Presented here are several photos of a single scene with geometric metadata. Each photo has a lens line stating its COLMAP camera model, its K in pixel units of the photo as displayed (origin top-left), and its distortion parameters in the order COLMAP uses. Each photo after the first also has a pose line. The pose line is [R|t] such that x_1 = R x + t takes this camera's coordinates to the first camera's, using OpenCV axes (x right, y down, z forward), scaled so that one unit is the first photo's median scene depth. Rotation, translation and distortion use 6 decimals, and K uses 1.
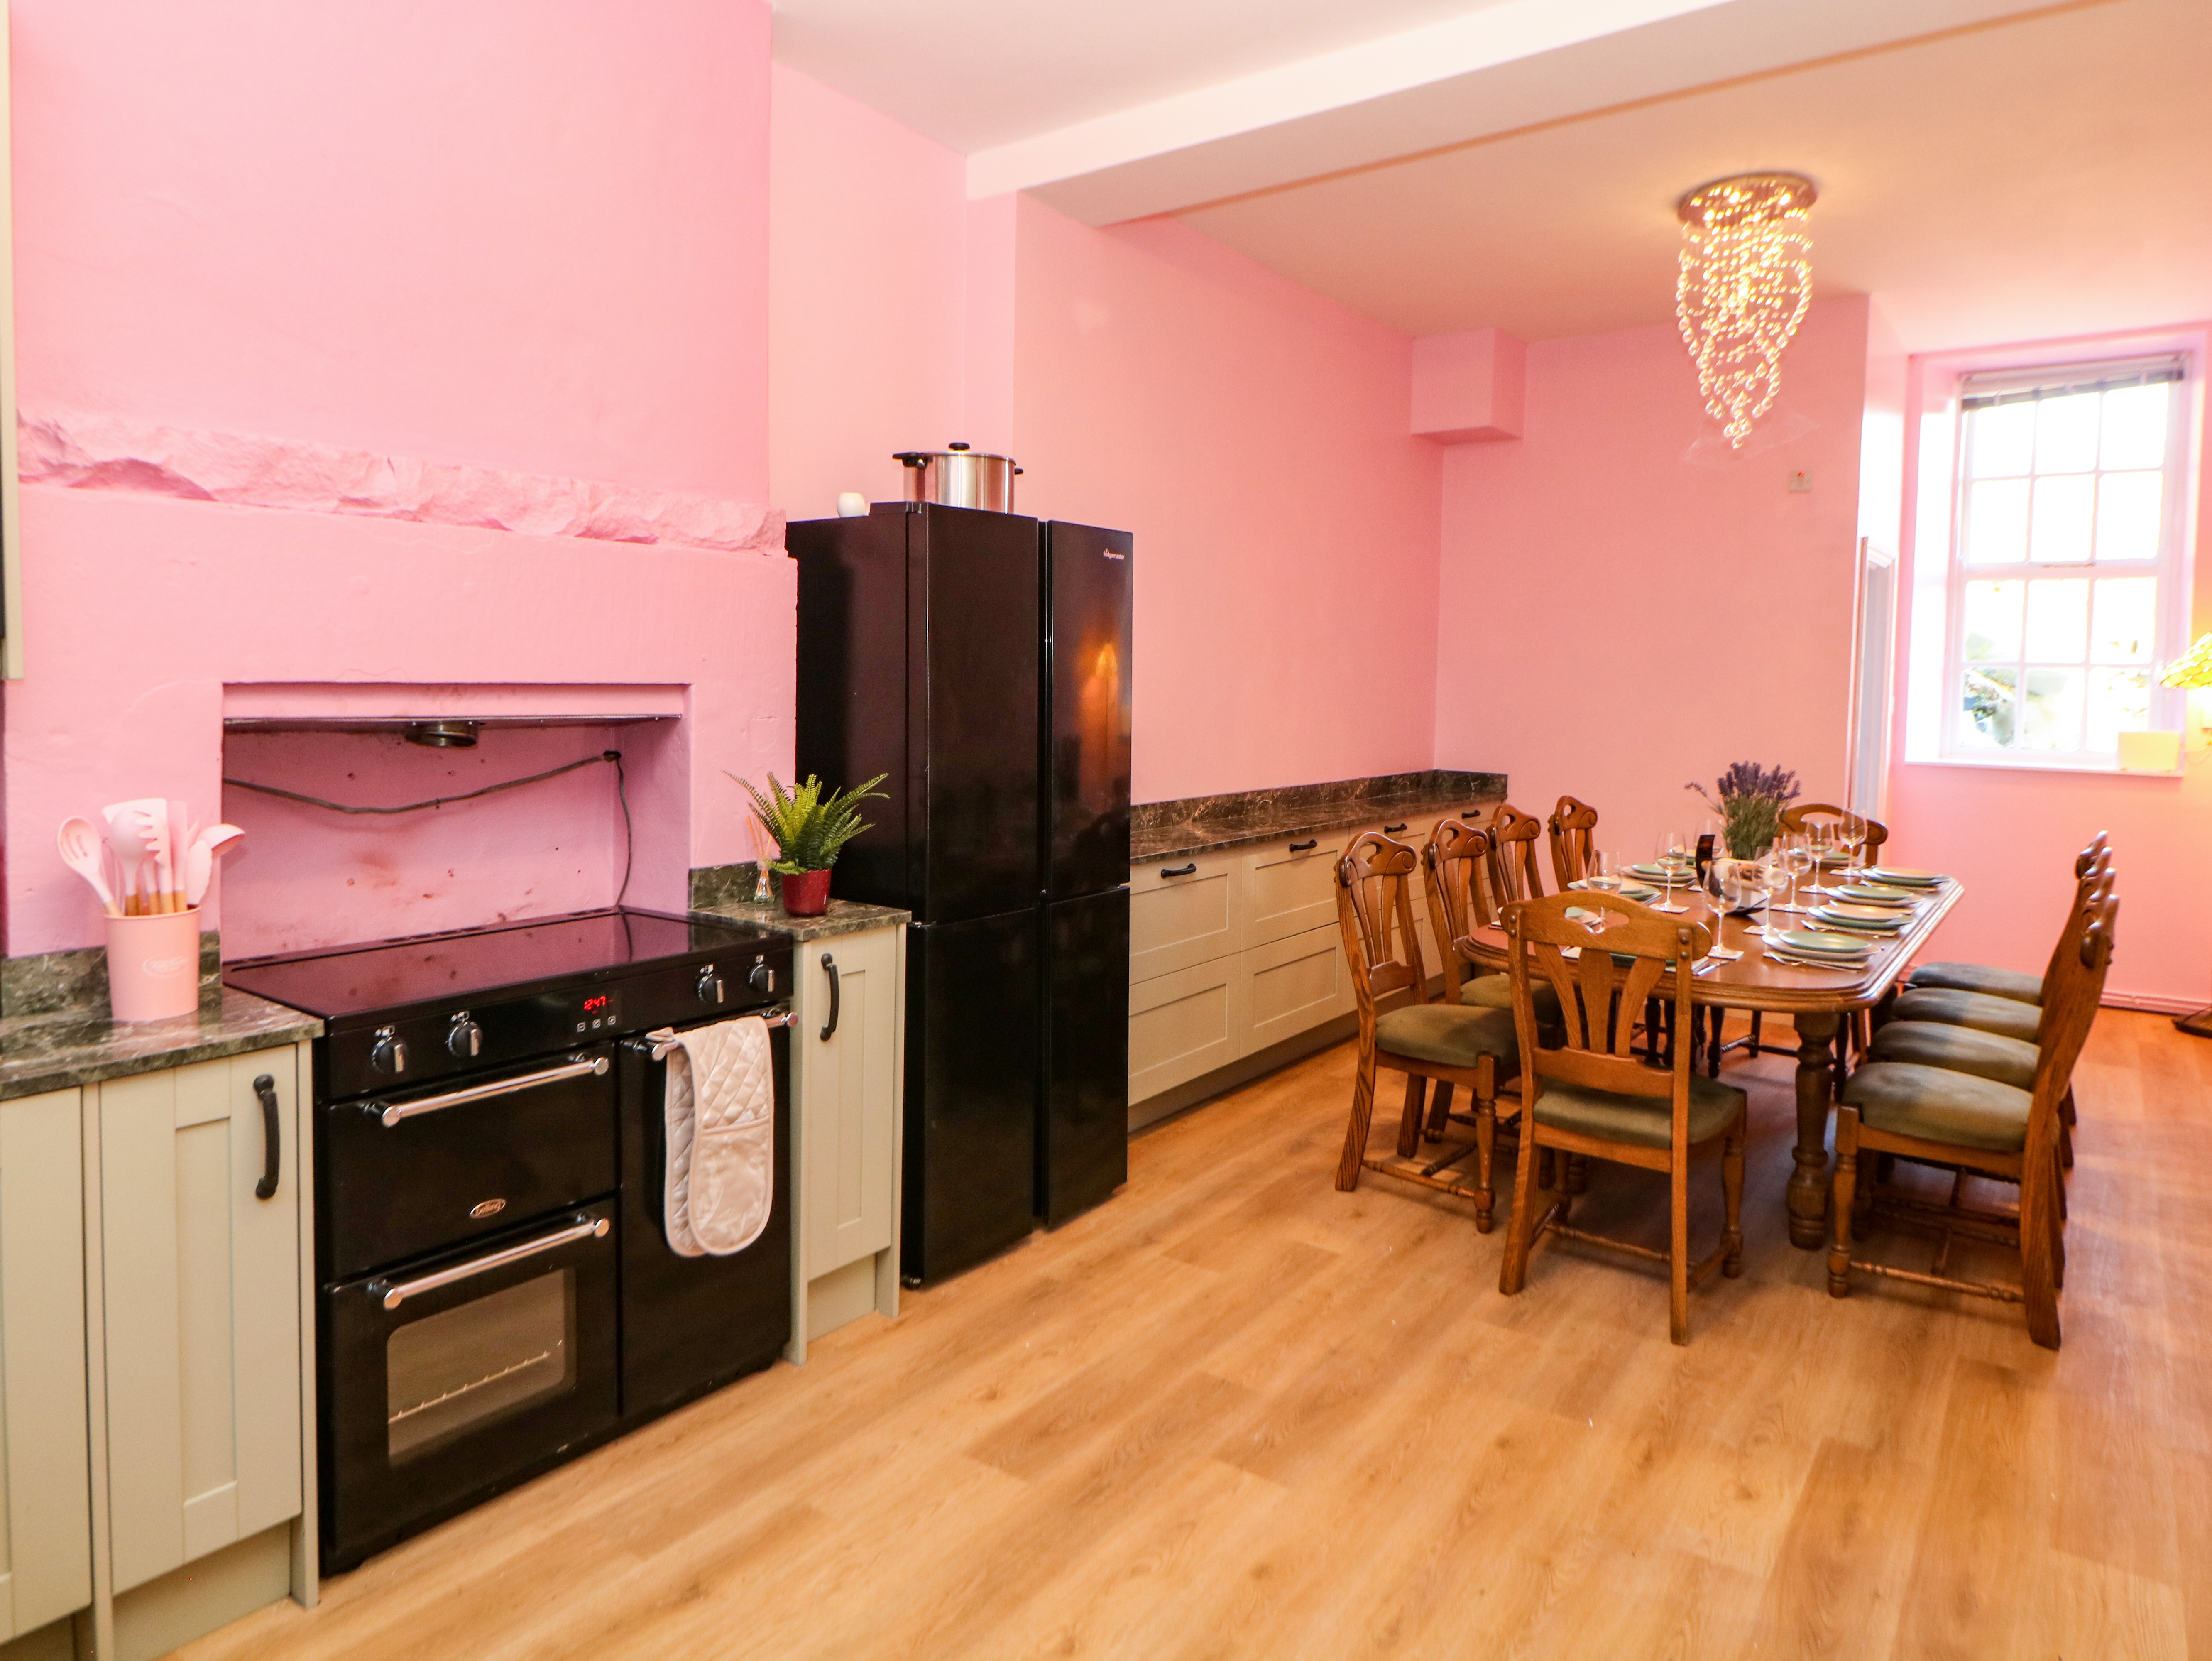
lens RADIAL K [[1301.1, 0, 1114.7], [0, 1301.1, 821.0], [0, 0, 1]] dist [-0.009244, -0.008808]
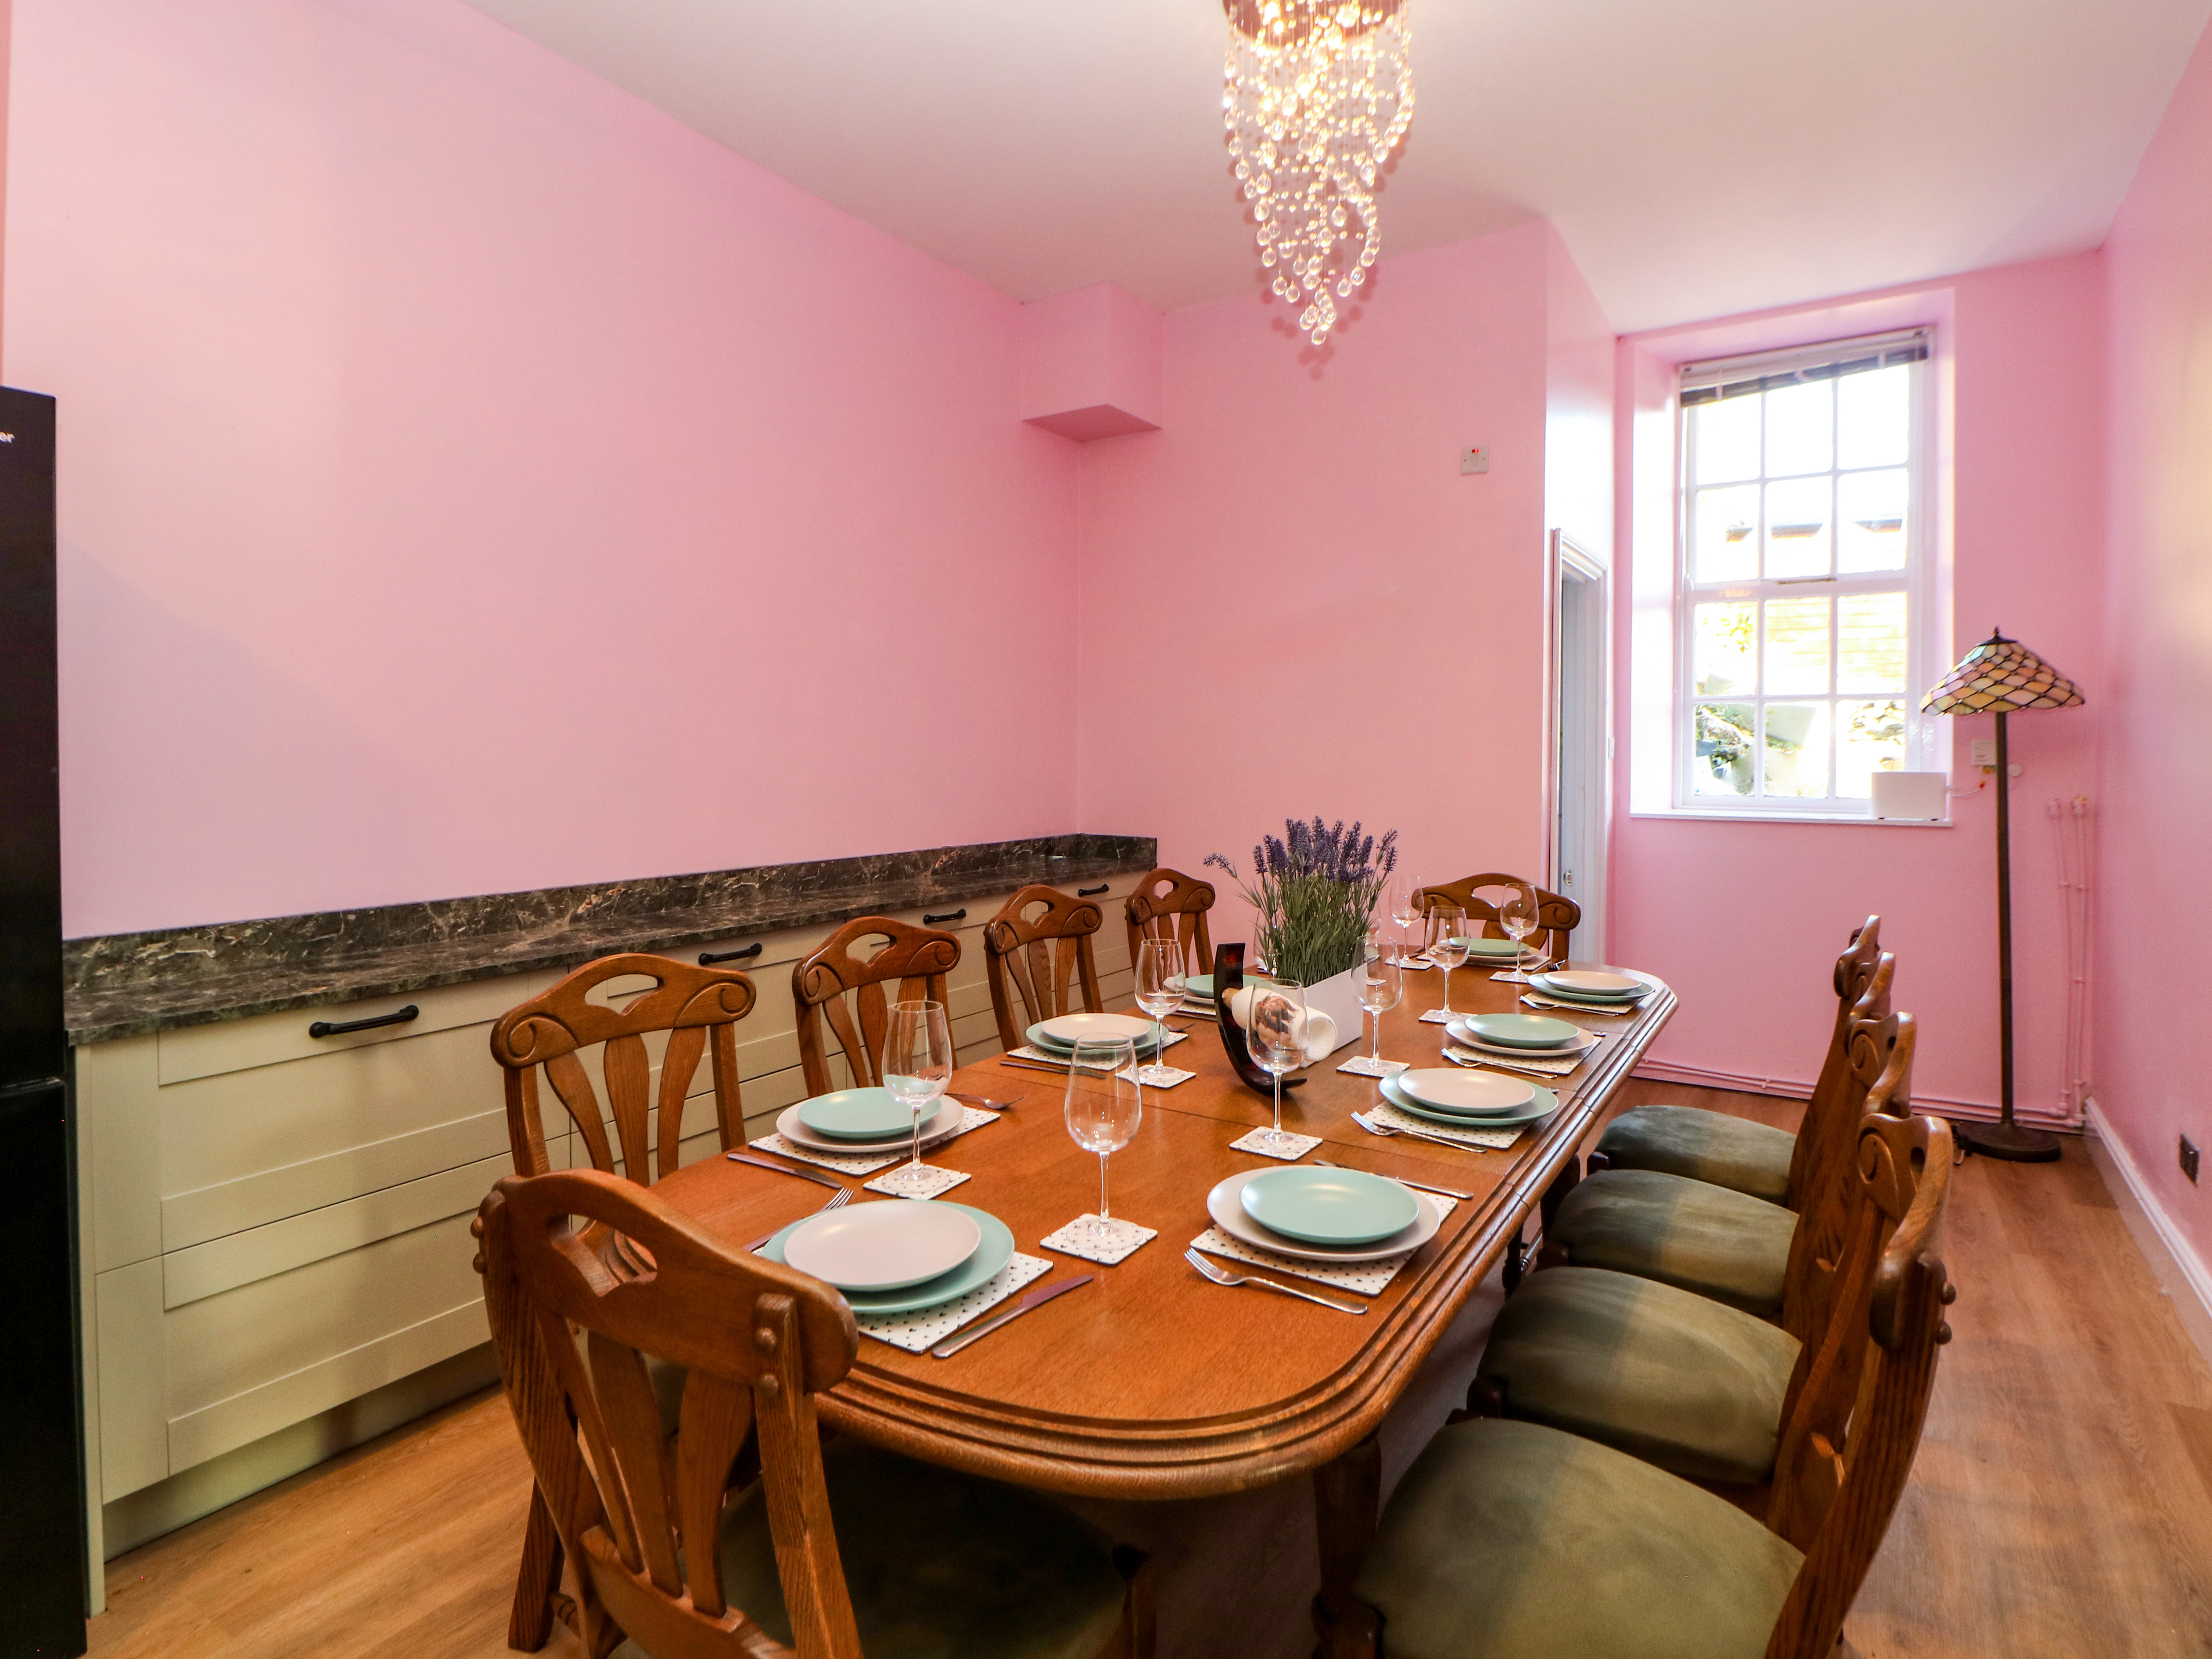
lens RADIAL K [[1131.2, 0, 1111.7], [0, 1131.2, 836.7], [0, 0, 1]] dist [-0.013371, -0.006834]
pose [[0.996912, -0.017715, 0.076501, 0.232452], [0.020440, 0.999179, -0.034988, -0.013557], [-0.075818, 0.036444, 0.996455, 0.315551]]
